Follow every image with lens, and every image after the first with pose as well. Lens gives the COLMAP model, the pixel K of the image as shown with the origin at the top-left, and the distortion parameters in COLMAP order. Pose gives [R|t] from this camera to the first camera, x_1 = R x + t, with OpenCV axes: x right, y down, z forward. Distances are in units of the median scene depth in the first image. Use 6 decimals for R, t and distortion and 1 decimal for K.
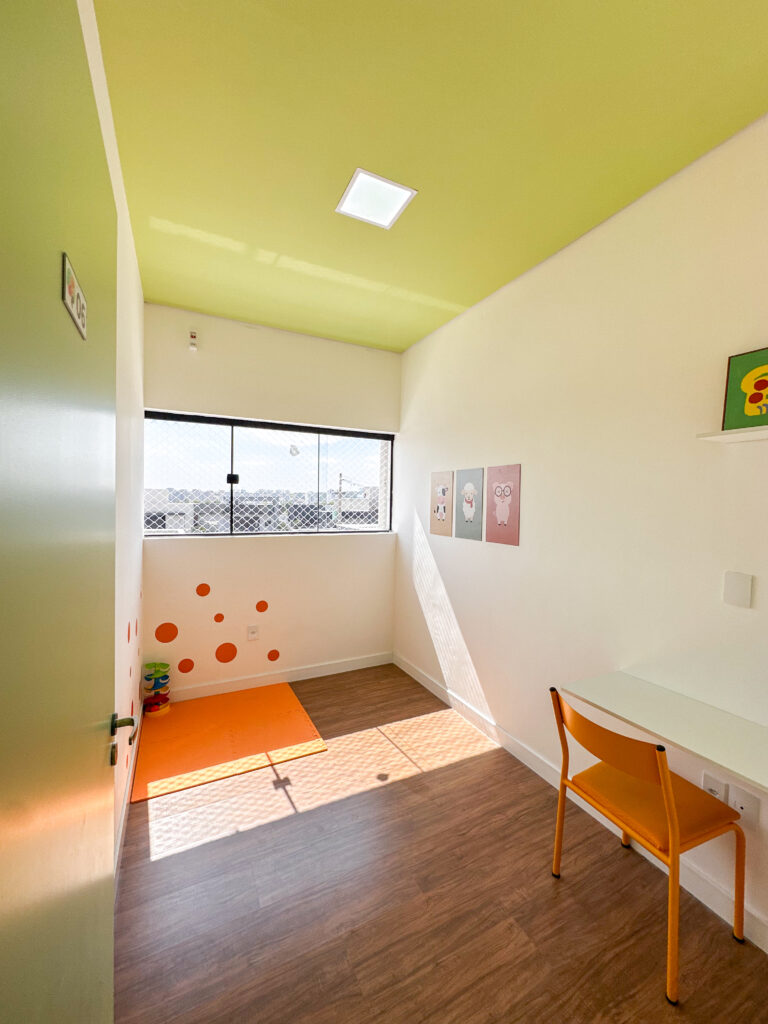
lens RADIAL K [[407.5, 0, 381.6], [0, 407.5, 507.8], [0, 0, 1]] dist [-0.001819, 0.000260]
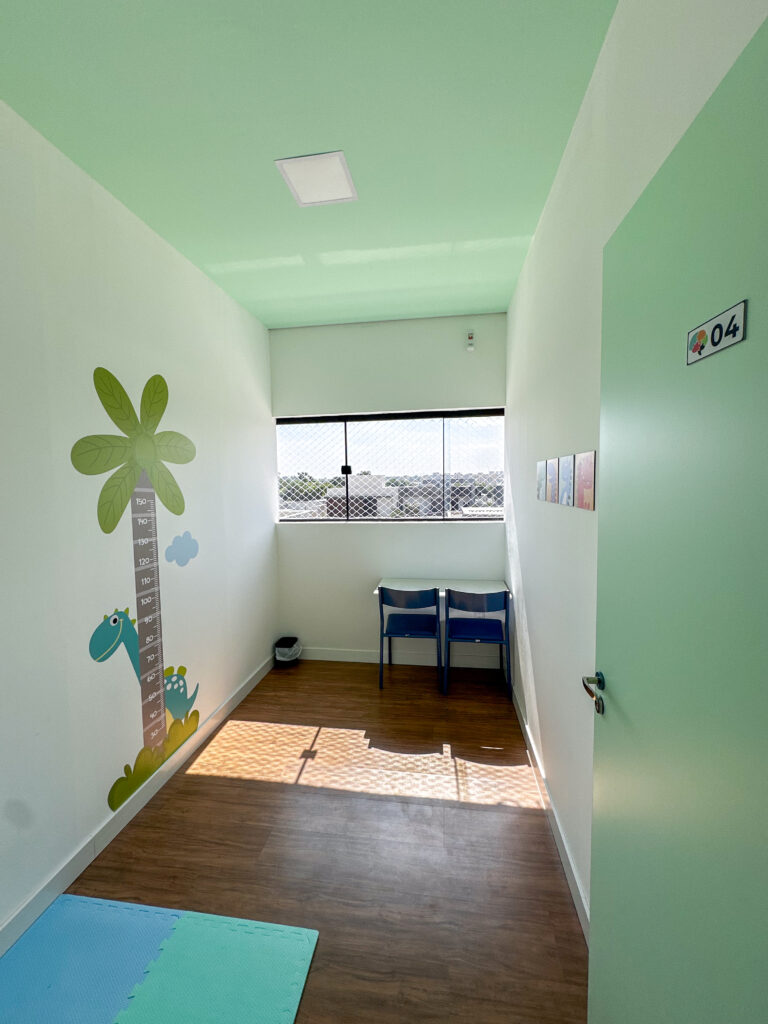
lens RADIAL K [[407.5, 0, 376.7], [0, 407.5, 511.8], [0, 0, 1]] dist [-0.001819, 0.000260]
pose [[0.825490, 0.011635, -0.564297, 0.312368], [0.021858, 0.998378, 0.052561, -0.014356], [0.563993, -0.055723, 0.823897, 0.124254]]
